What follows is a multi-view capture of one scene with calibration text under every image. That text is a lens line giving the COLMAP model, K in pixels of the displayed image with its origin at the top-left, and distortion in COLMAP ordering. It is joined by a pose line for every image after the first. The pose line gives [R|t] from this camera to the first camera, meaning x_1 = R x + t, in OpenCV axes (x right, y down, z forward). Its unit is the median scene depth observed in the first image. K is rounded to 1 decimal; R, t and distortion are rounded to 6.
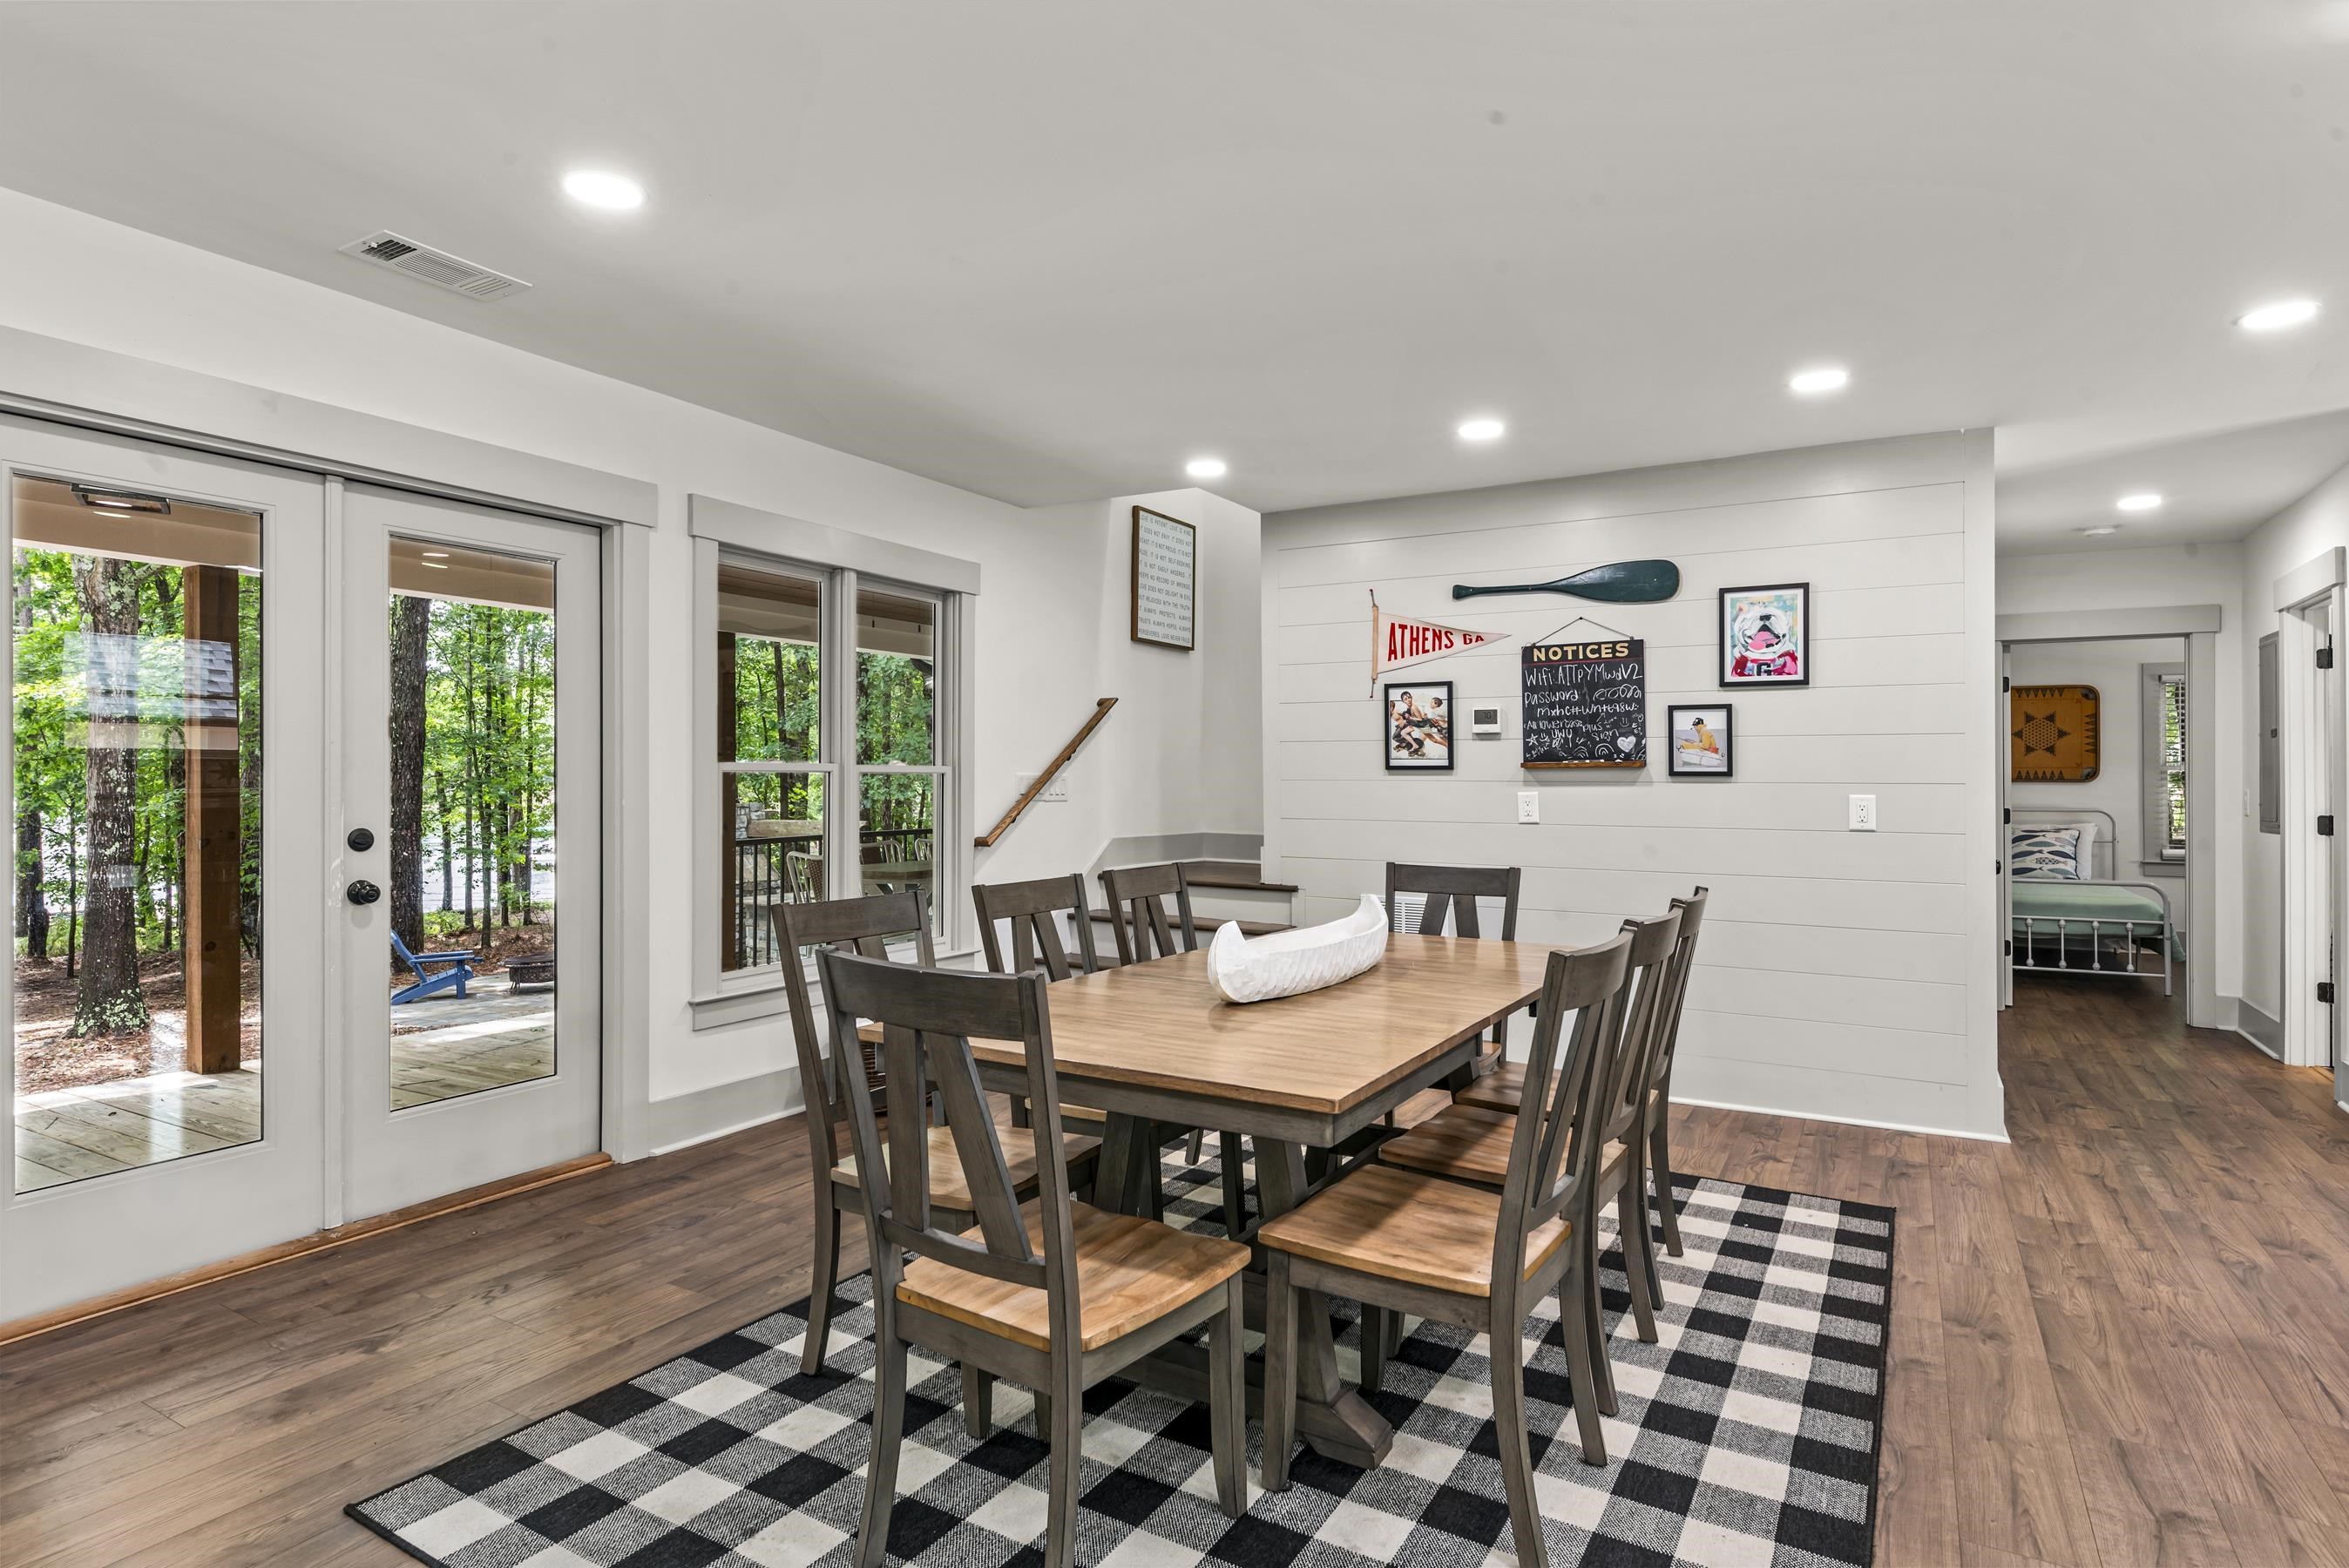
lens RADIAL K [[1232.5, 0, 1198.3], [0, 1232.5, 774.9], [0, 0, 1]] dist [-0.001991, -0.000190]
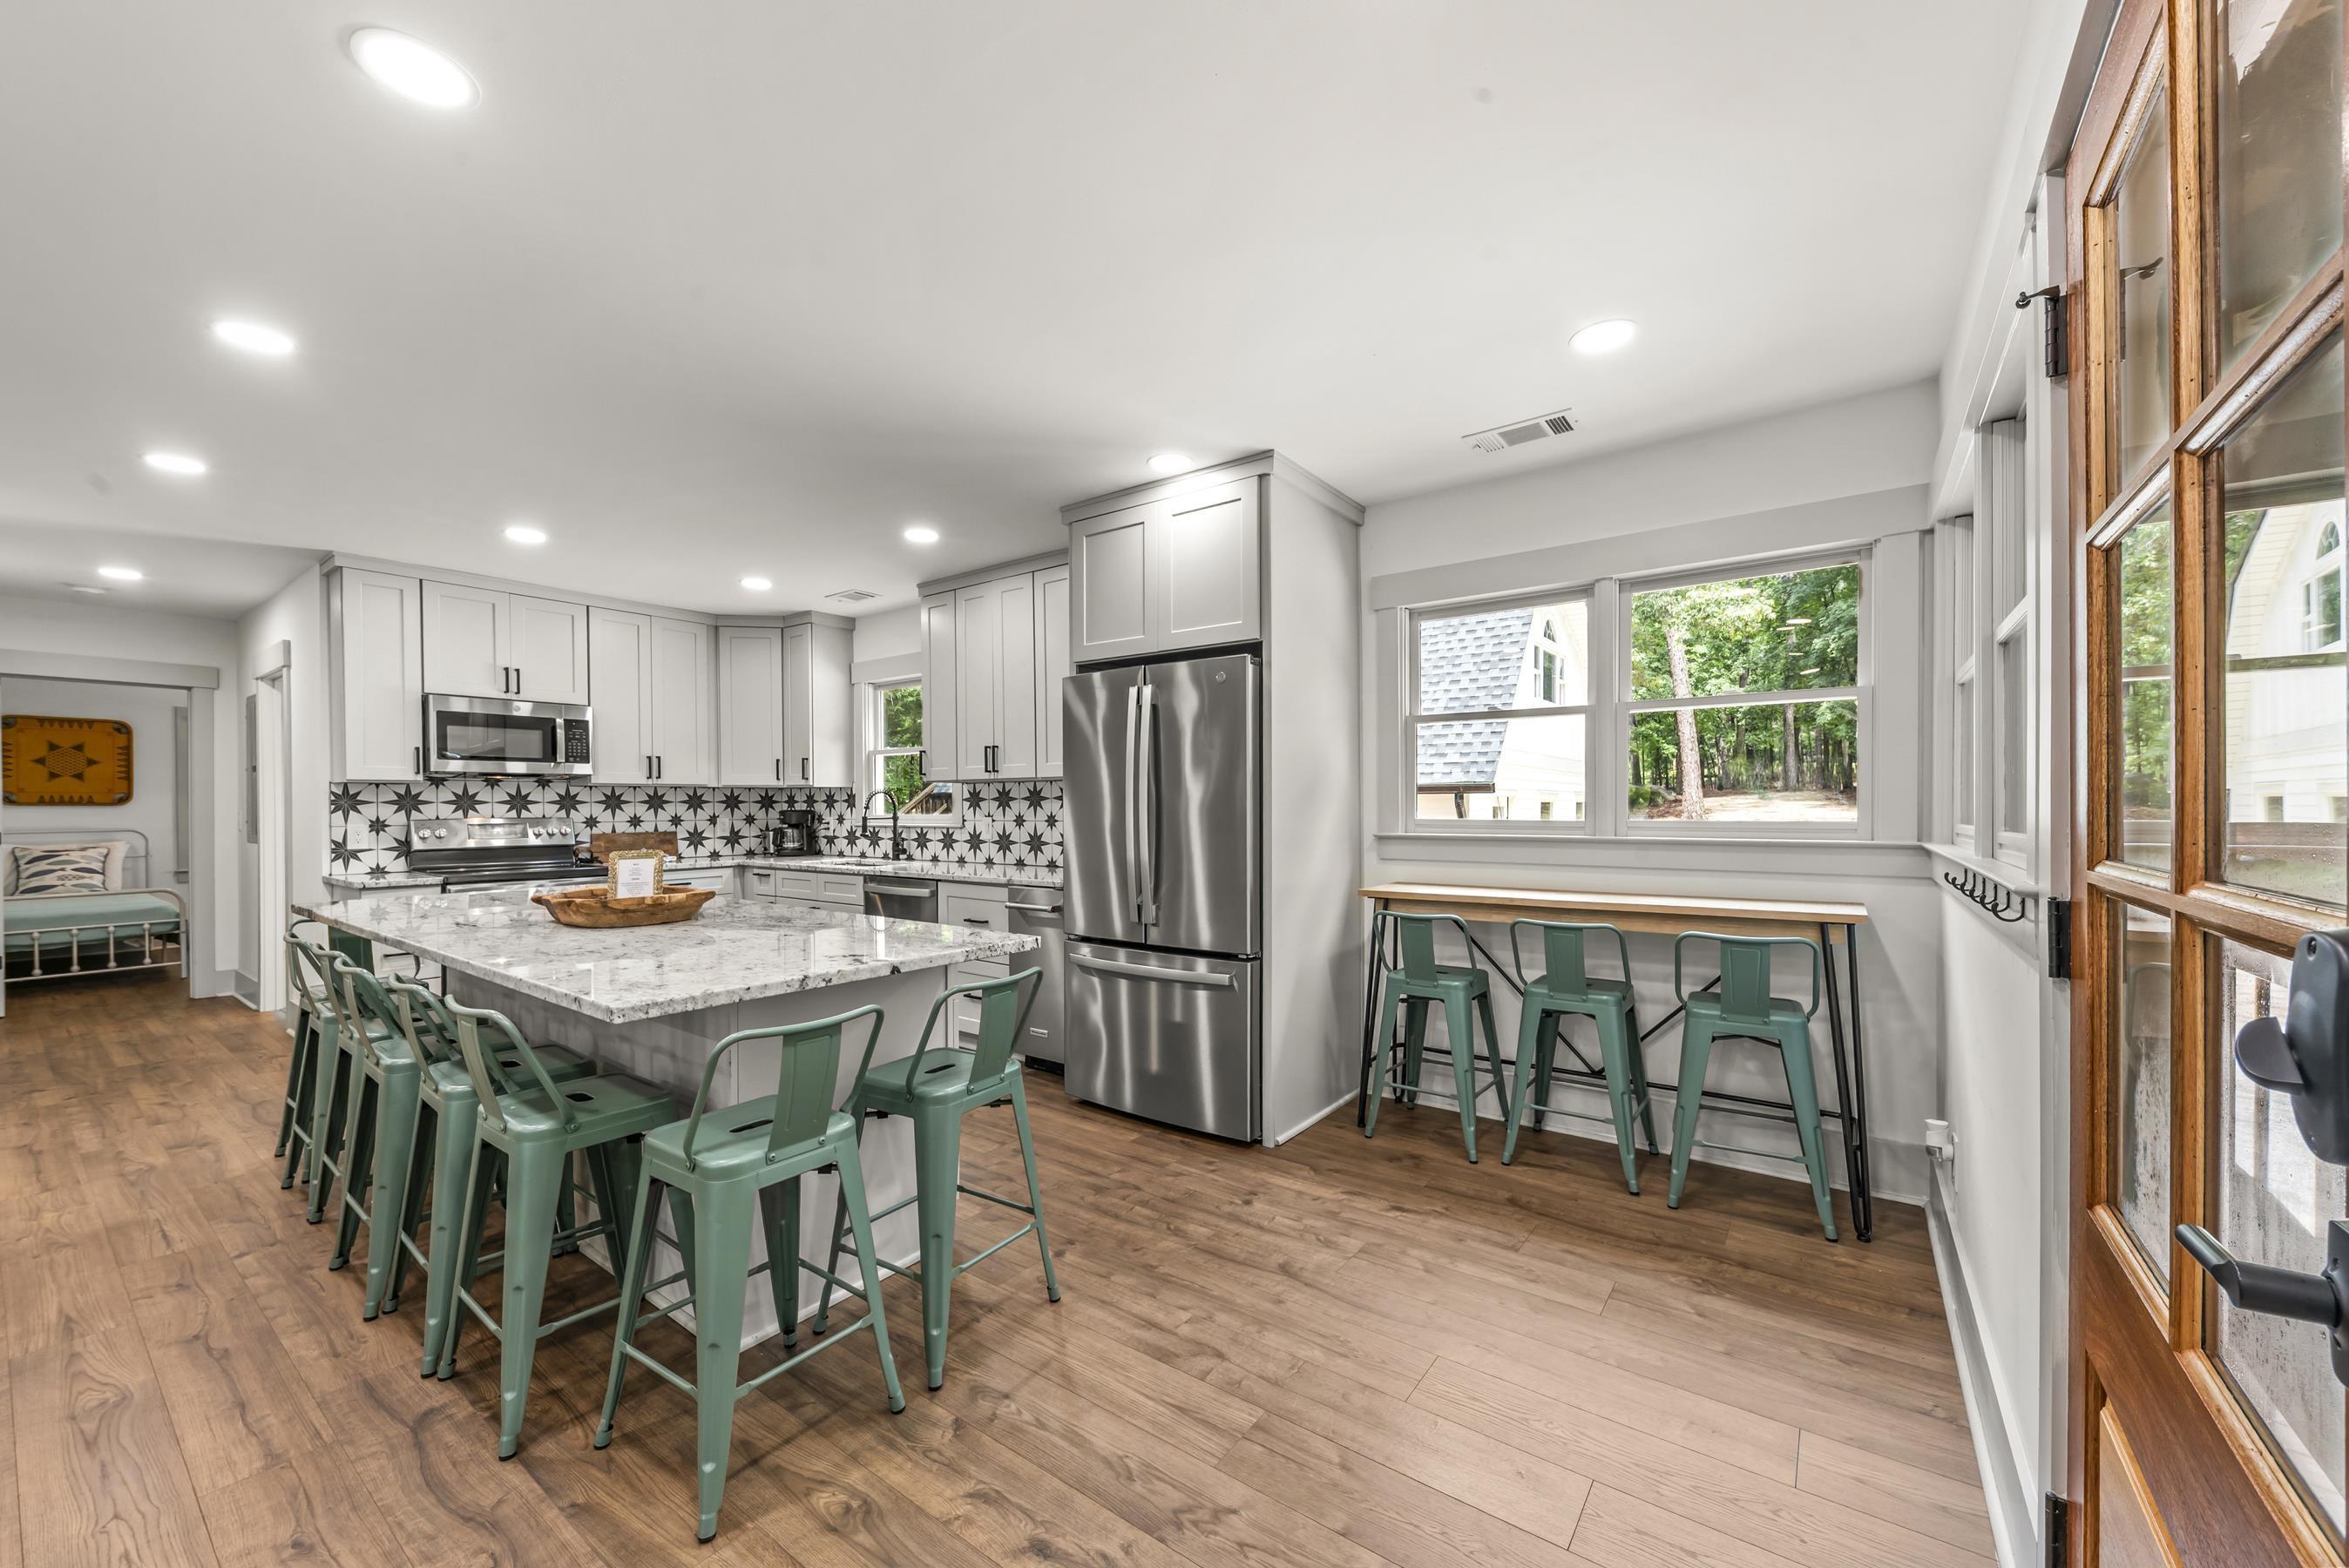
lens RADIAL K [[914.3, 0, 1157.2], [0, 914.3, 800.0], [0, 0, 1]] dist [0.003249, -0.000032]
pose [[0.133394, -0.000791, 0.991063, 0.009336], [-0.001104, 0.999999, 0.000947, -0.002098], [-0.991063, -0.001221, 0.133393, -0.137219]]
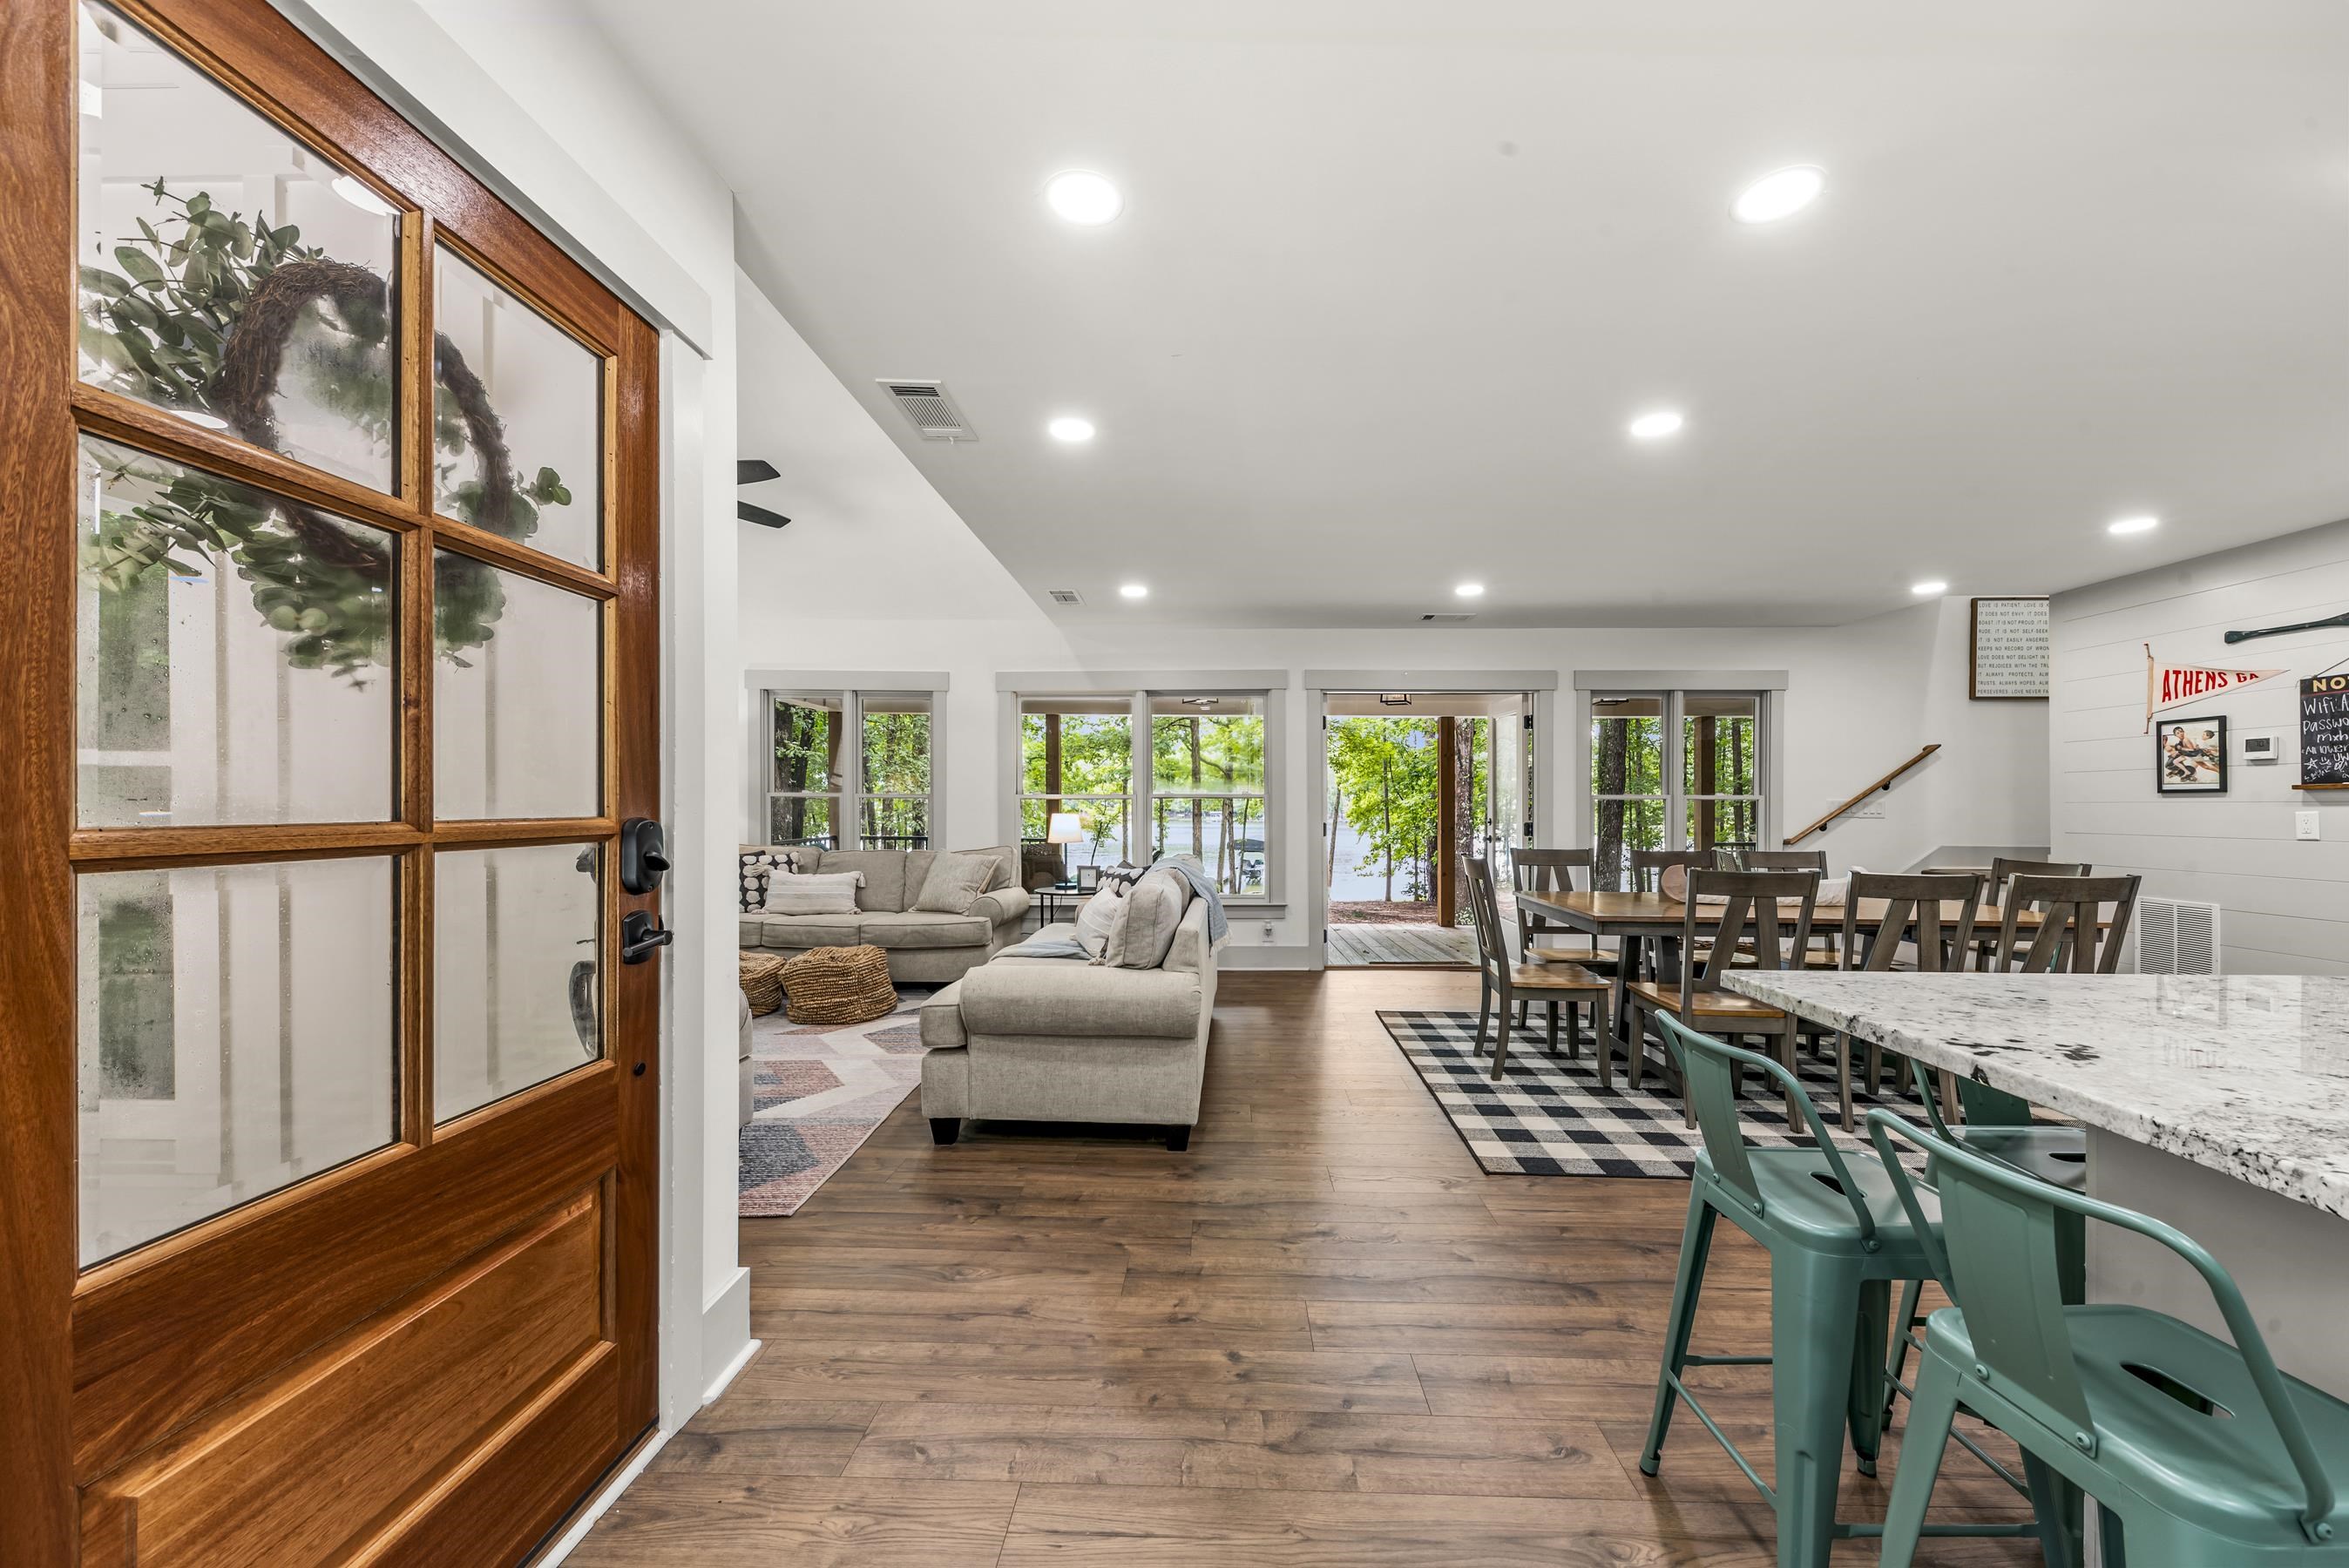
lens RADIAL K [[879.0, 0, 1212.6], [0, 879.0, 812.3], [0, 0, 1]] dist [-0.001730, -0.000145]
pose [[0.488113, 0.002358, -0.872777, 0.470432], [0.003790, 0.999981, 0.004821, 0.007256], [0.872772, -0.005661, 0.488095, -0.232080]]
